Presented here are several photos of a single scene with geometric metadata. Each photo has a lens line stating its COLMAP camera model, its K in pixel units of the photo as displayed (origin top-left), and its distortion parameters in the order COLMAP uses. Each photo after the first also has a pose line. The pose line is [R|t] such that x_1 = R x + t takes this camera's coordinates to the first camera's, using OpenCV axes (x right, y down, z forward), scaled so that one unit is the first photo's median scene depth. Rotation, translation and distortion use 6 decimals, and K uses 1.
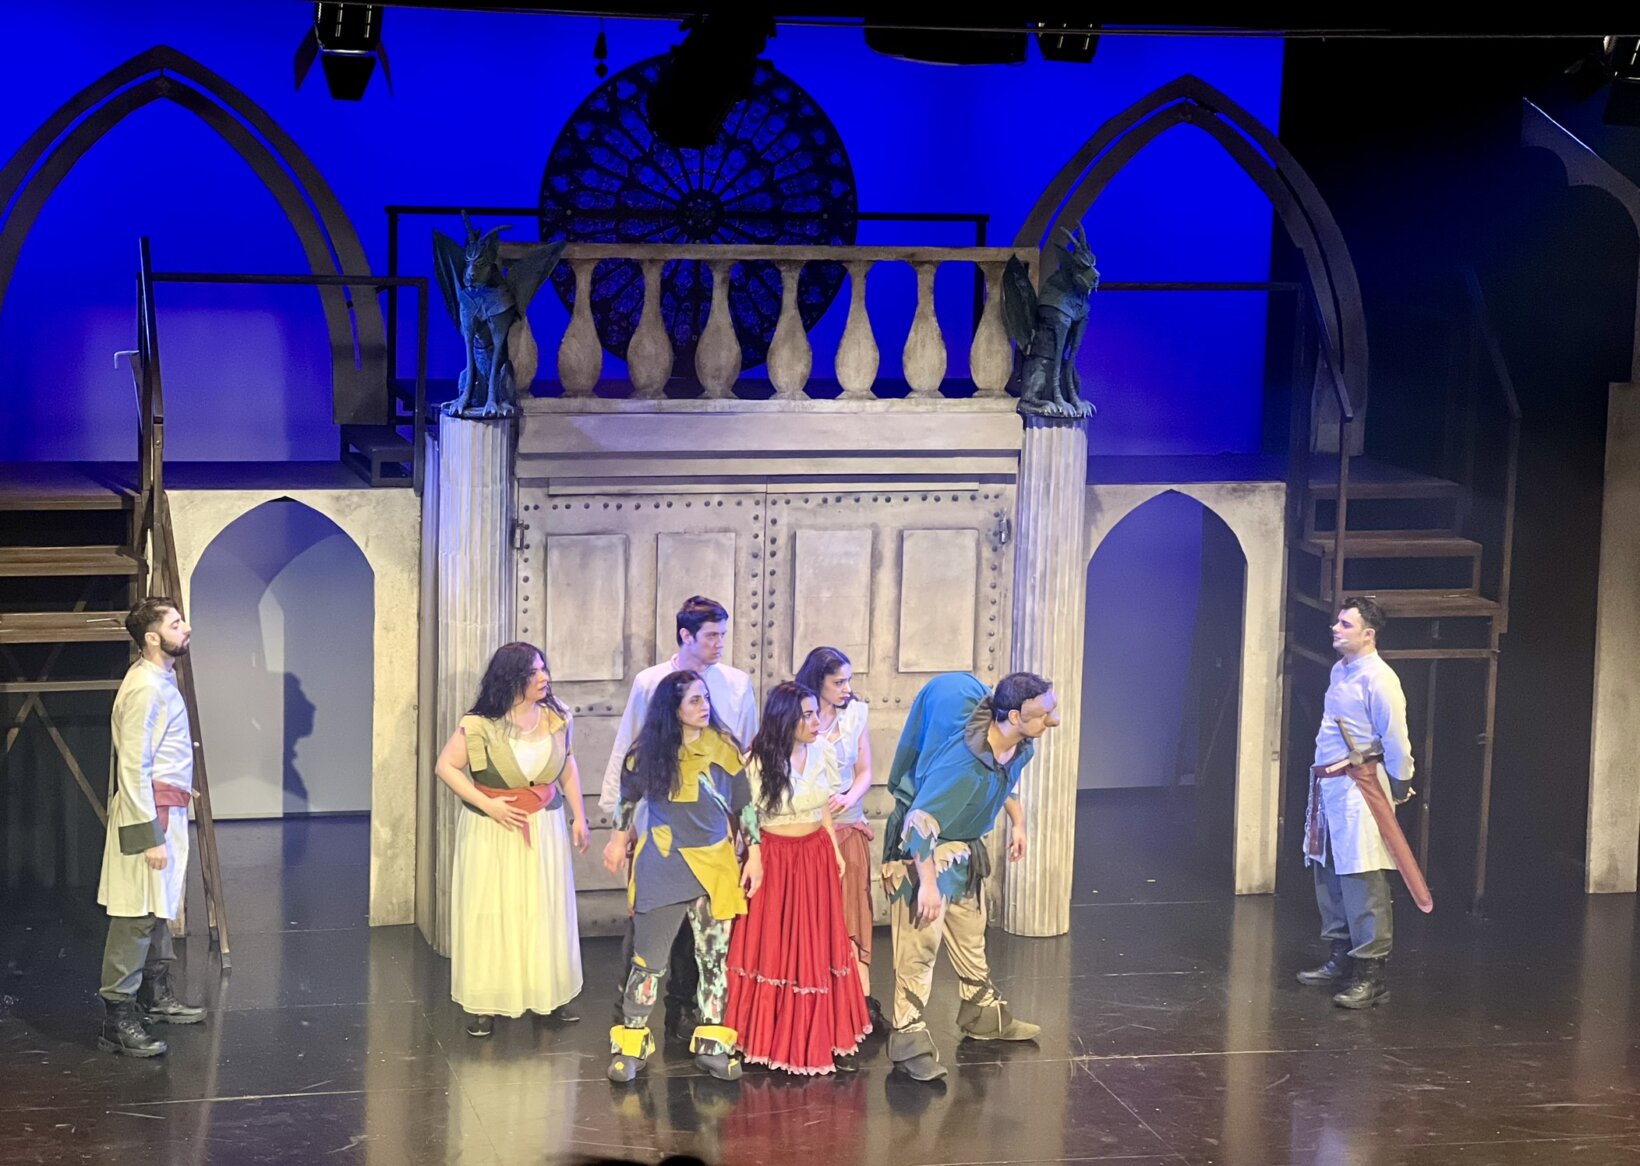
lens RADIAL K [[3719.5, 0, 825.7], [0, 3719.5, 548.4], [0, 0, 1]] dist [-0.336507, 8.536345]
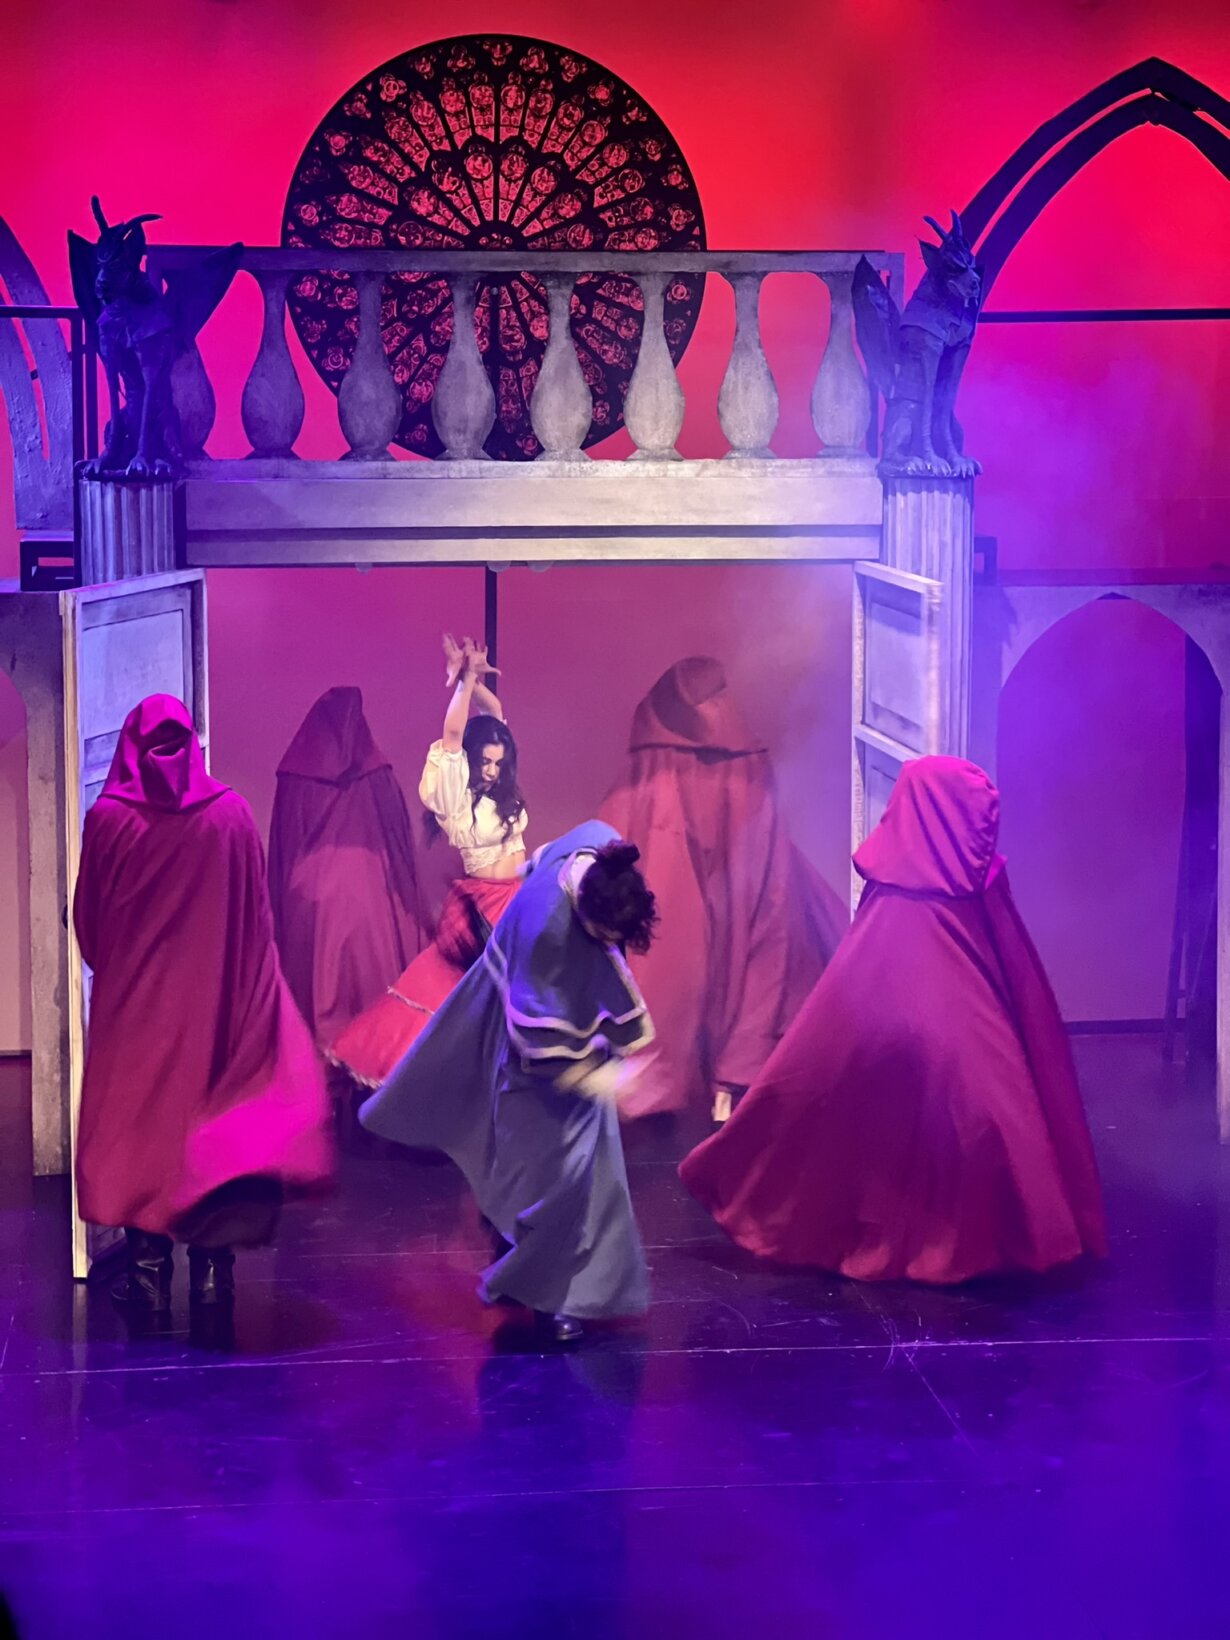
lens RADIAL K [[3681.2, 0, 624.1], [0, 3681.2, 779.2], [0, 0, 1]] dist [-0.073580, 4.364295]
pose [[0.991189, -0.013626, -0.131750, 0.097883], [0.008492, 0.999185, -0.039456, 0.052462], [0.132180, 0.037990, 0.990497, 0.270424]]
